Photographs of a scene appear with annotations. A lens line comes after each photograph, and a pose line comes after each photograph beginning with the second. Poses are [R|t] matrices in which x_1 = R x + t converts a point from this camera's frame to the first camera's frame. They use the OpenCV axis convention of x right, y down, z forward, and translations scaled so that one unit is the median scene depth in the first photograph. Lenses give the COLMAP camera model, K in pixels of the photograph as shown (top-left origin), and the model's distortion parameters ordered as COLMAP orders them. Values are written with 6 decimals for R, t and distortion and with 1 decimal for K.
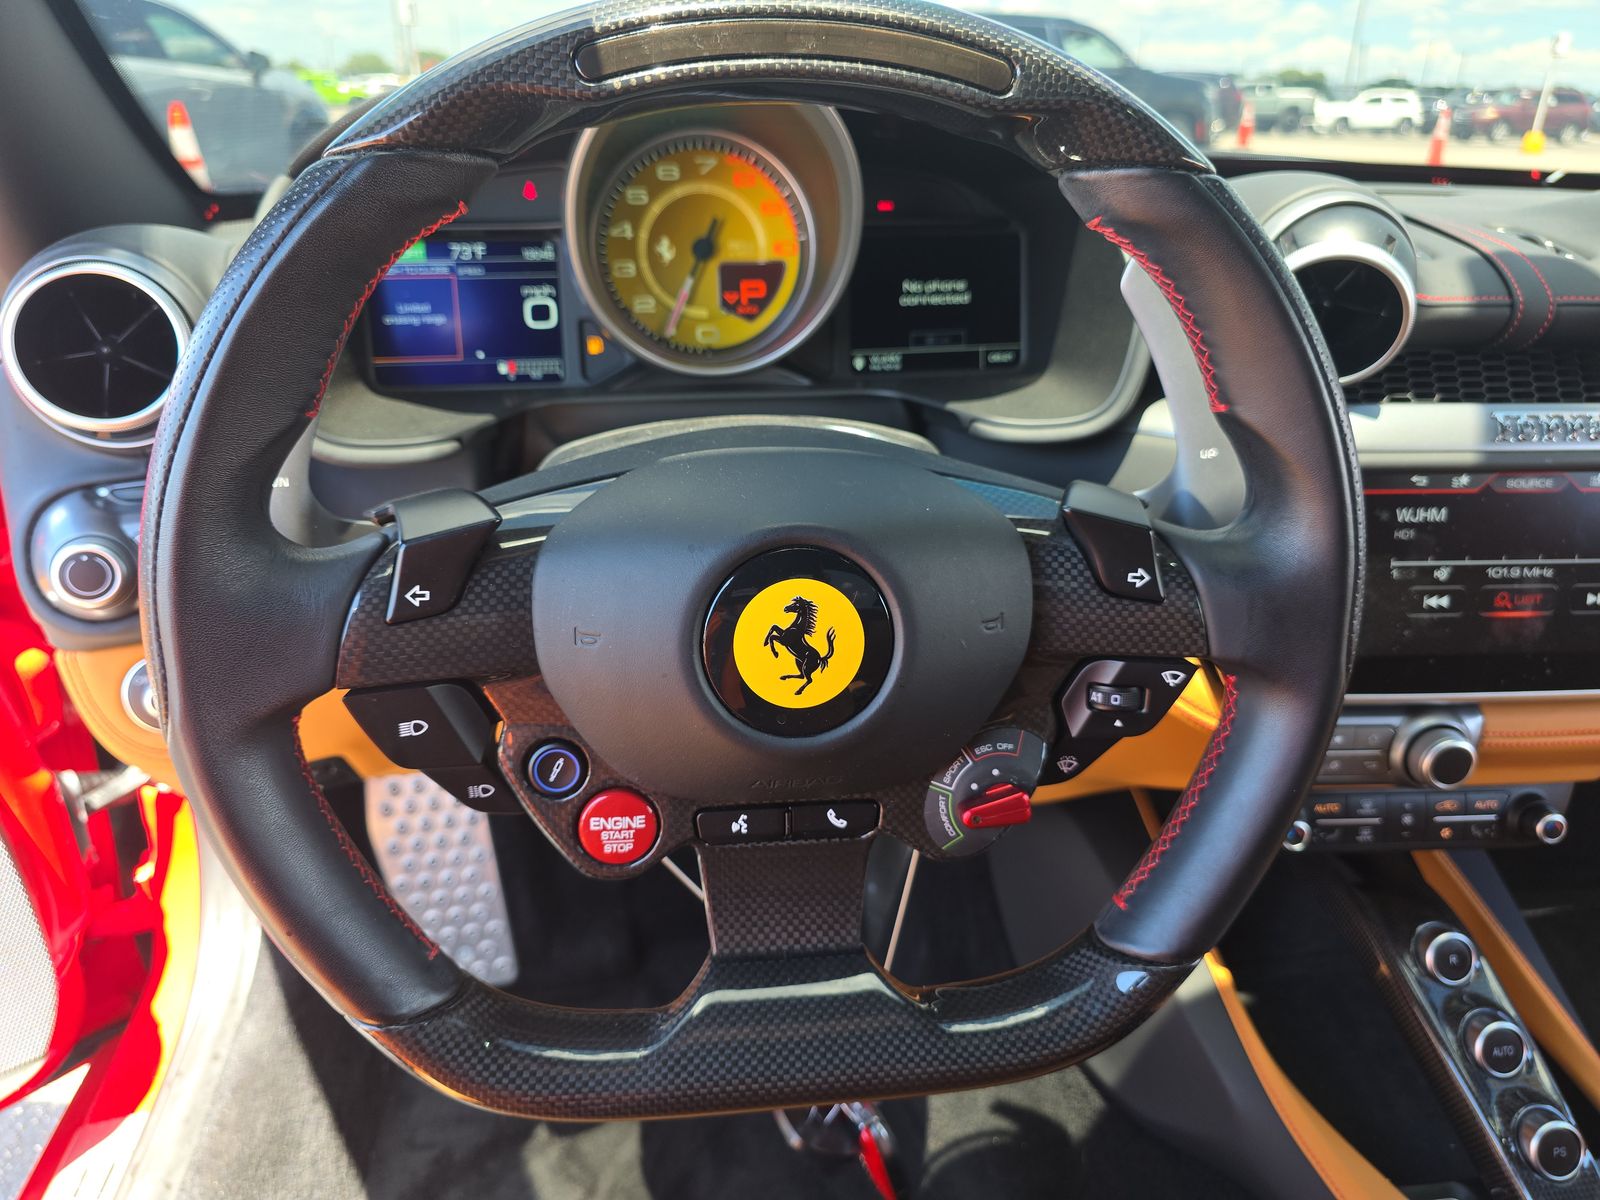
lens RADIAL K [[1097.7, 0, 785.2], [0, 1097.7, 601.6], [0, 0, 1]] dist [-0.010939, -0.015814]
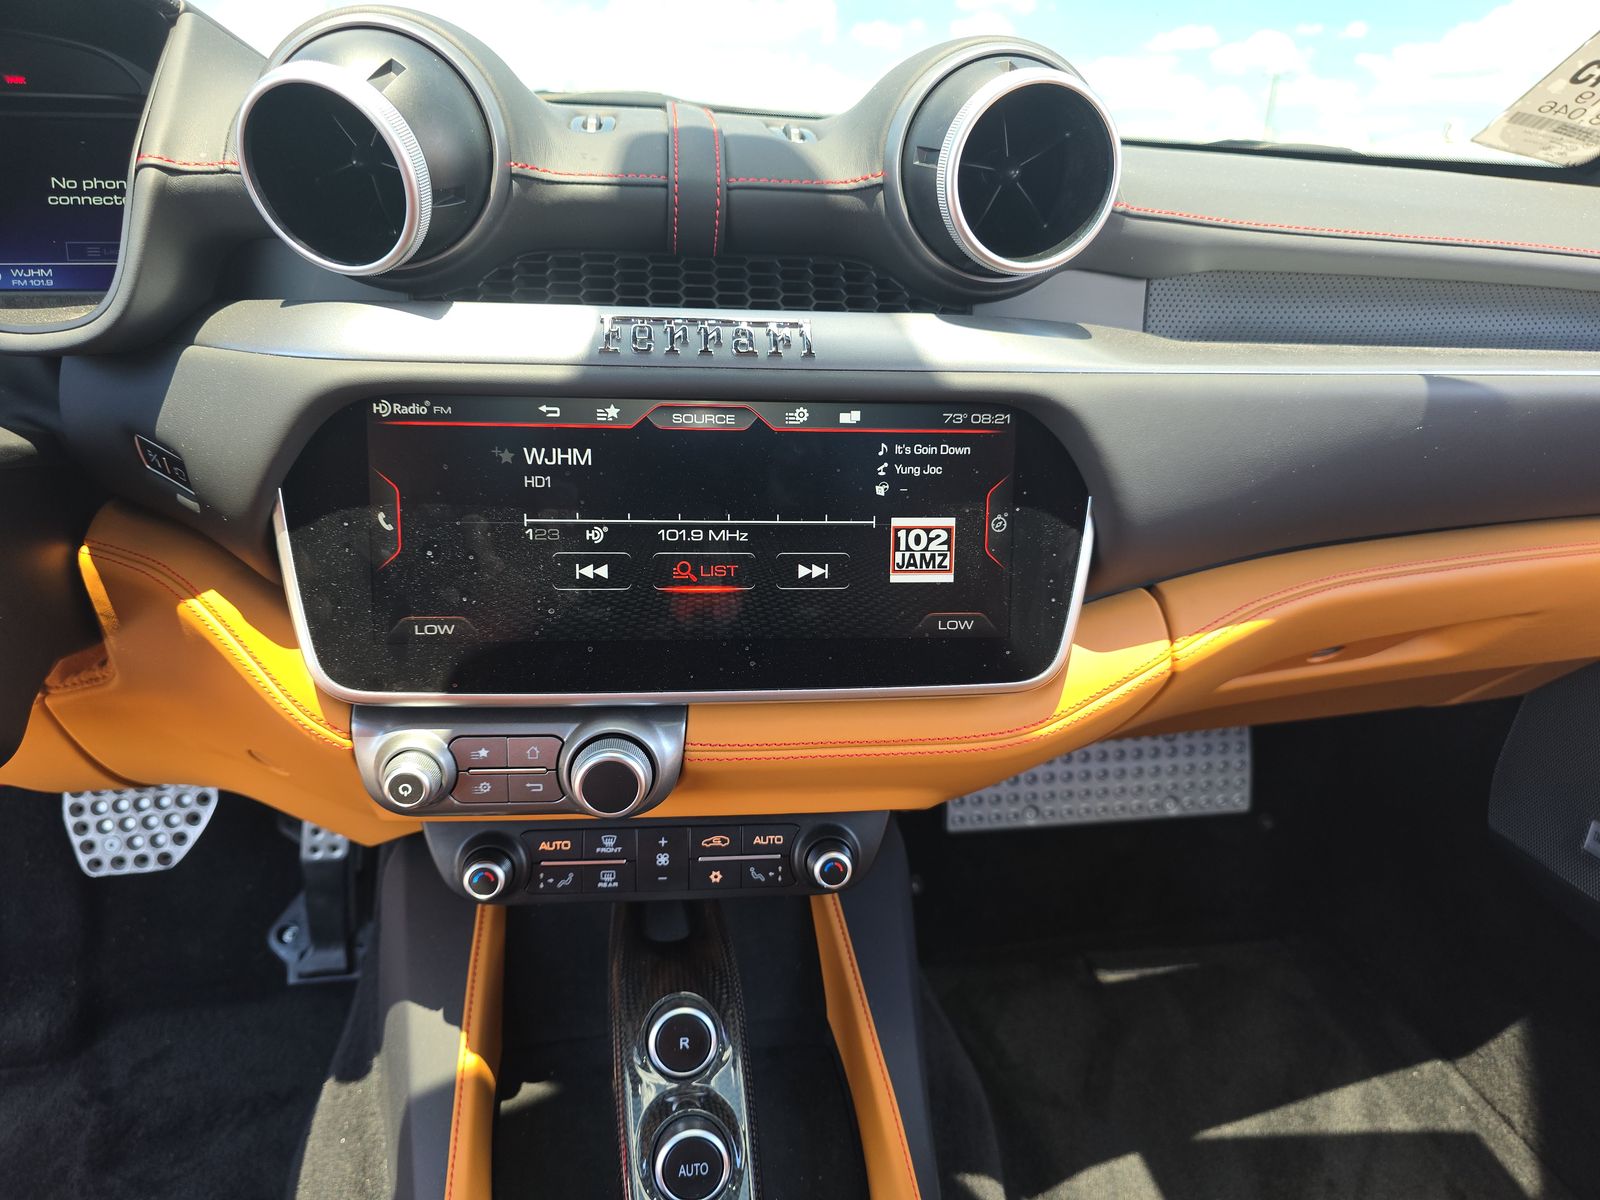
lens RADIAL K [[1097.7, 0, 796.3], [0, 1097.7, 601.5], [0, 0, 1]] dist [-0.010939, -0.015814]
pose [[0.997486, 0.009996, 0.070151, 0.686664], [-0.006980, 0.999046, -0.043100, 0.053159], [-0.070515, 0.042502, 0.996605, 0.223760]]
